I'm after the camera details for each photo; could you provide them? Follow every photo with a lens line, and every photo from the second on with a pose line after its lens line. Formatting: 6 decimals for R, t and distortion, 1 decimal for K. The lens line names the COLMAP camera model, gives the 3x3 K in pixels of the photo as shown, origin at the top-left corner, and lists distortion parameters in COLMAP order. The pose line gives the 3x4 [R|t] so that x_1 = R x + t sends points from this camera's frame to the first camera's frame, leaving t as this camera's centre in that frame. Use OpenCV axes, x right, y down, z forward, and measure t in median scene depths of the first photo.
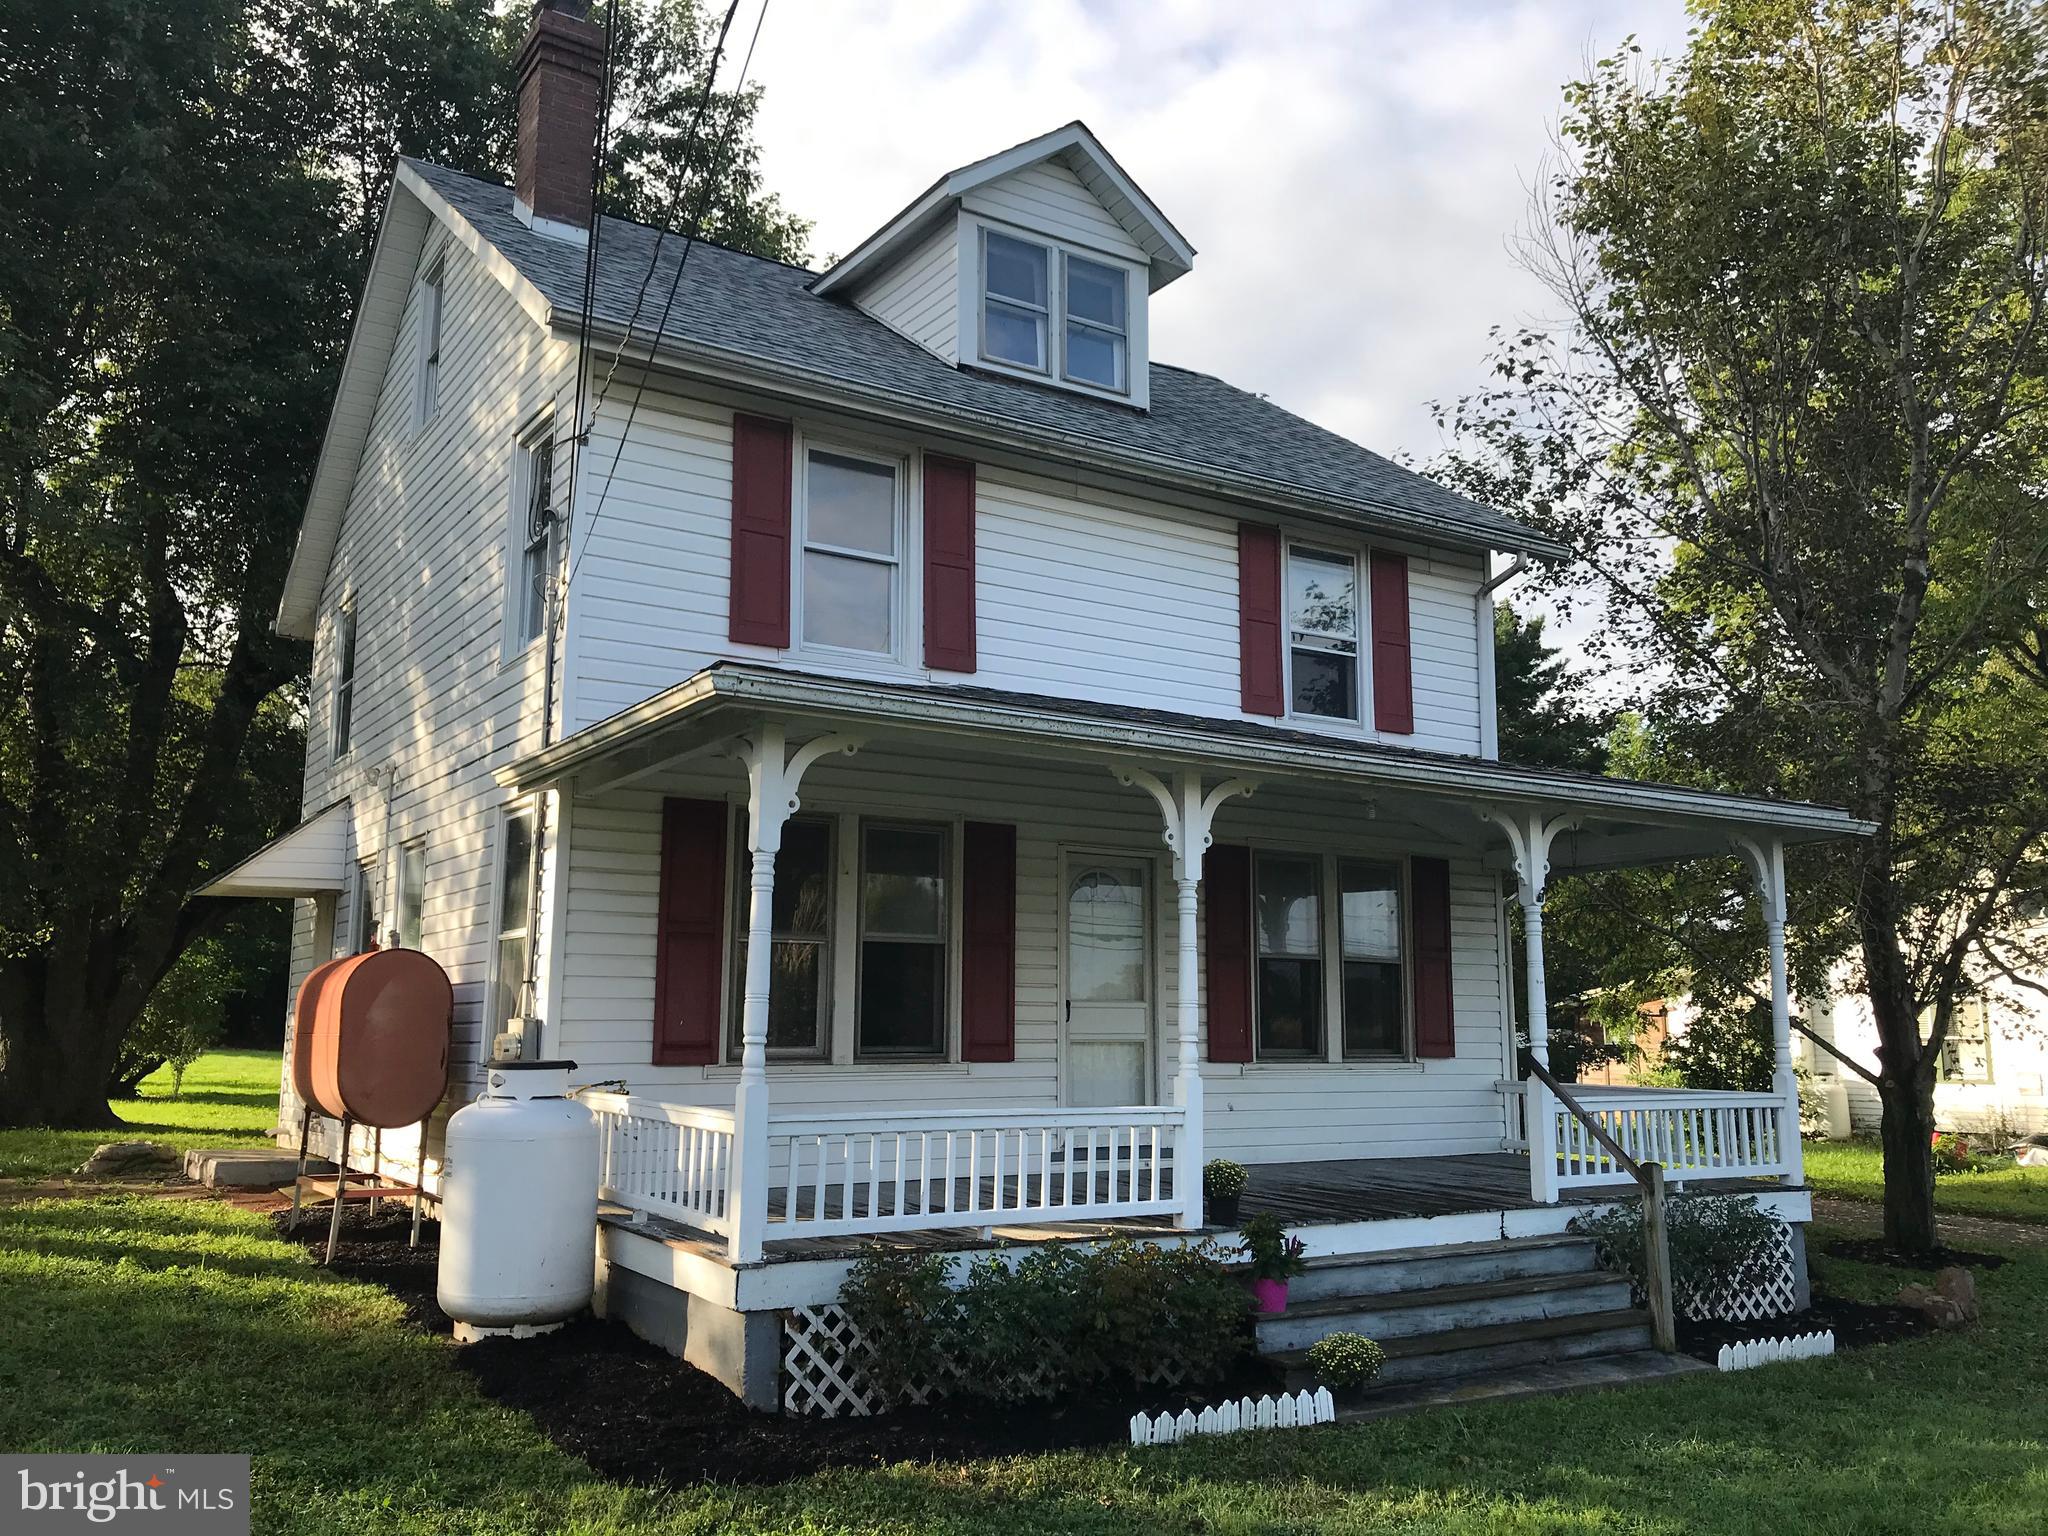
lens RADIAL K [[1696.2, 0, 1026.1], [0, 1696.2, 773.5], [0, 0, 1]] dist [-0.000811, -0.013051]
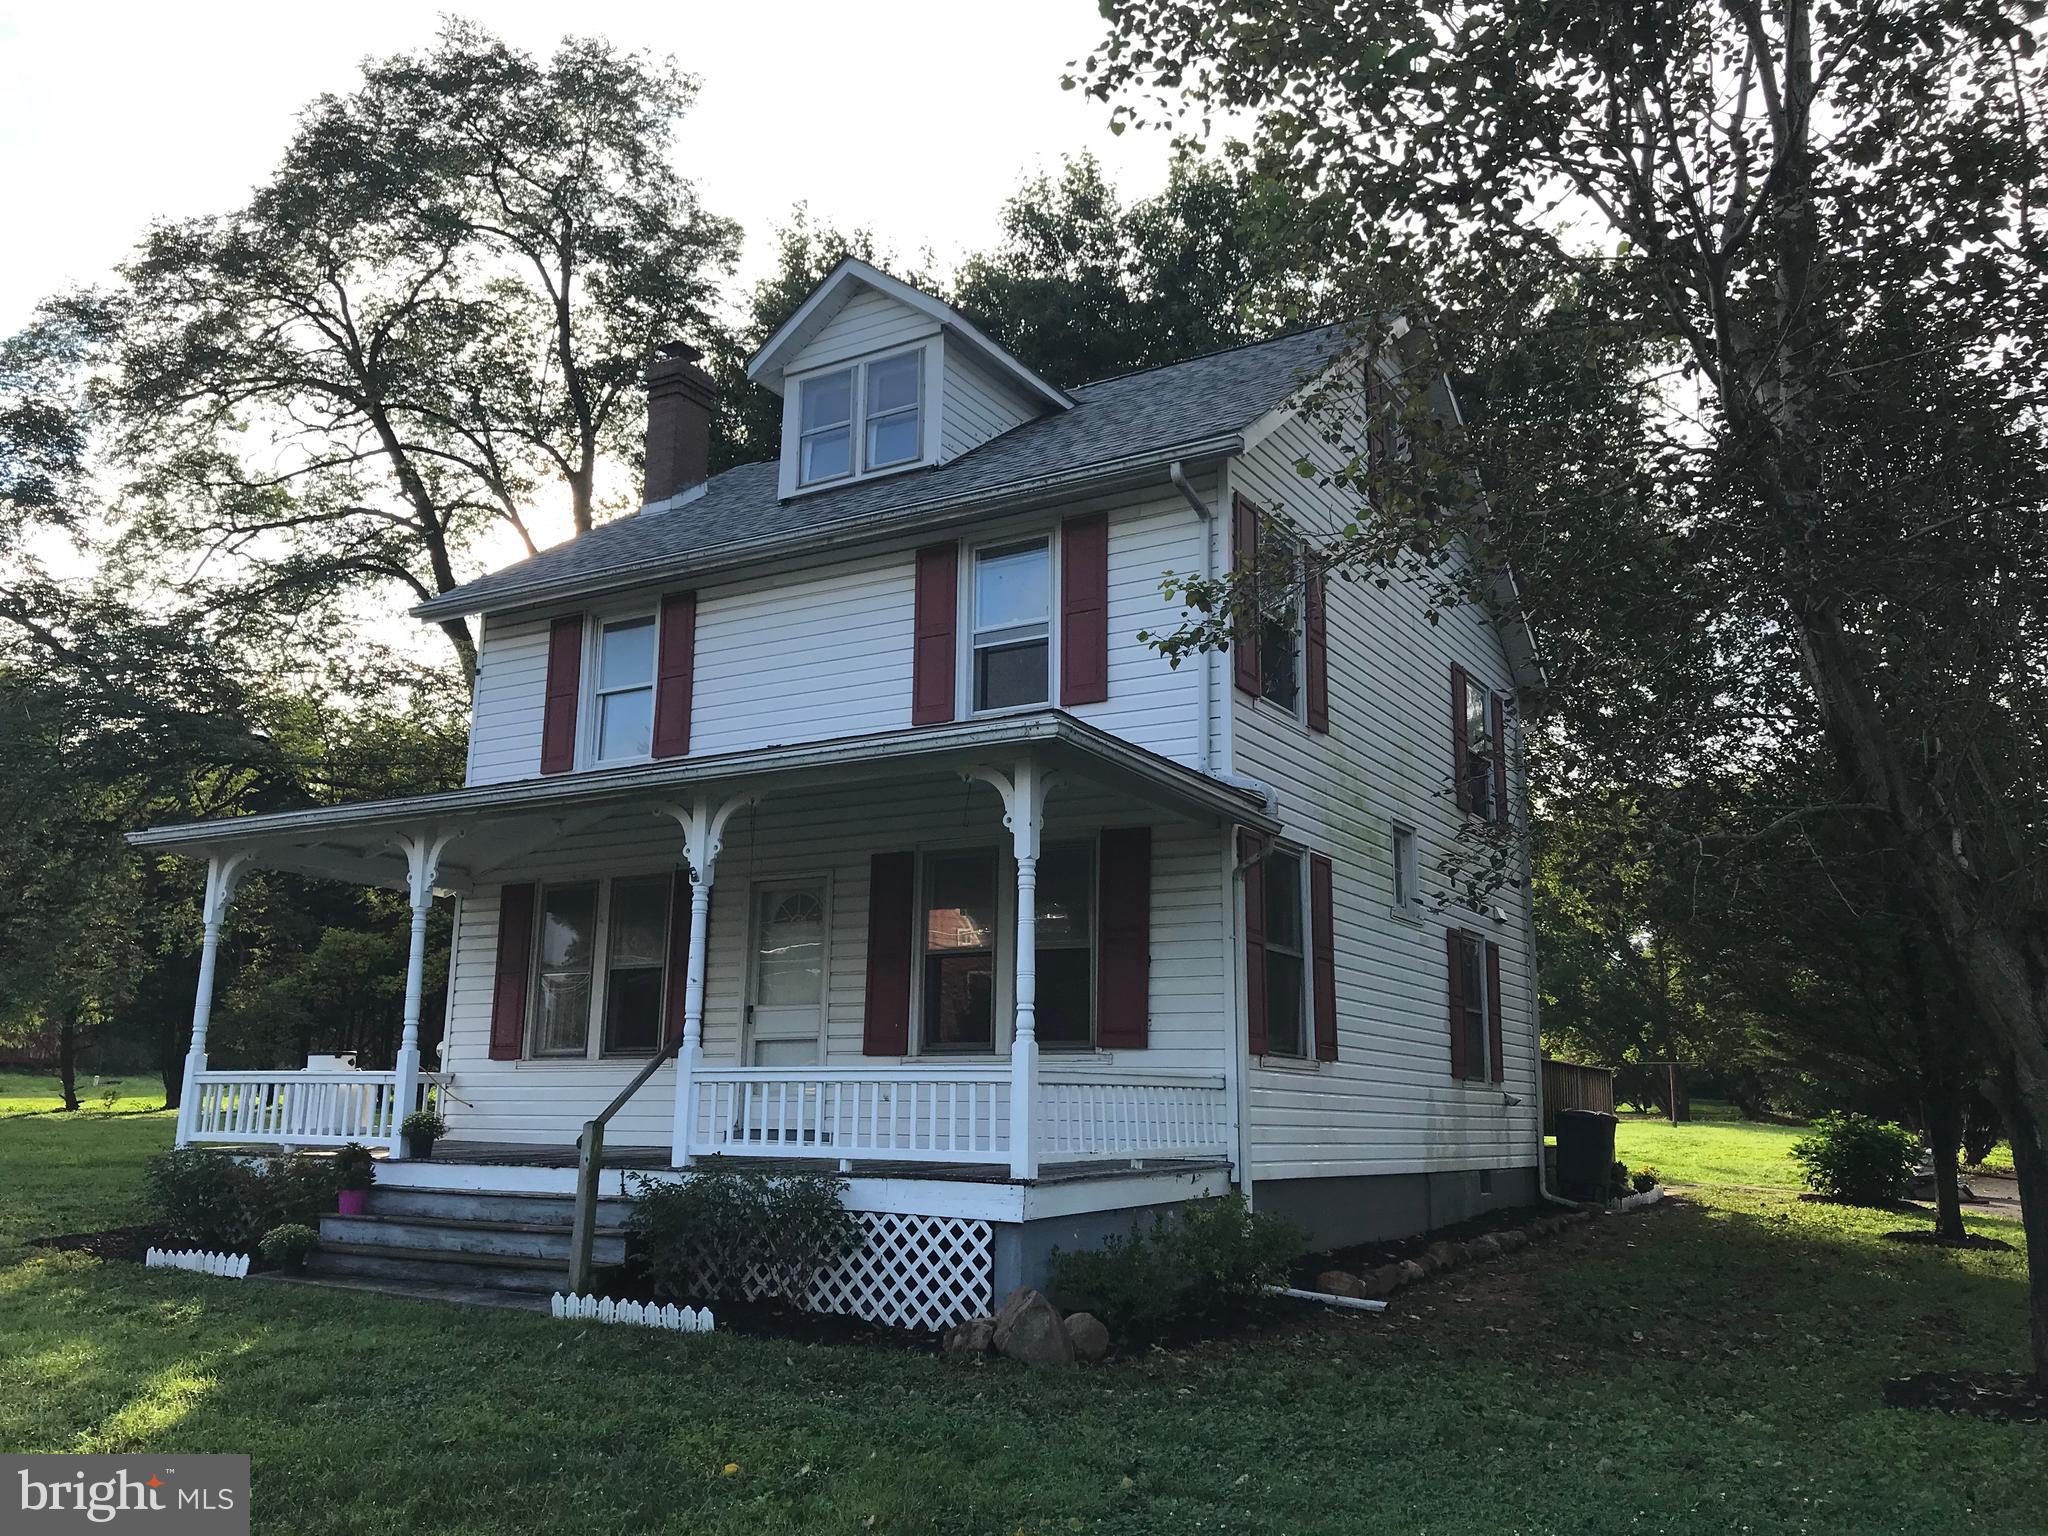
lens RADIAL K [[1696.2, 0, 1027.0], [0, 1696.2, 758.4], [0, 0, 1]] dist [-0.000811, -0.013051]
pose [[0.442475, -0.186363, -0.877203, 1.185479], [0.128064, 0.981274, -0.143875, 0.158748], [0.887589, -0.048677, 0.458056, 0.626348]]
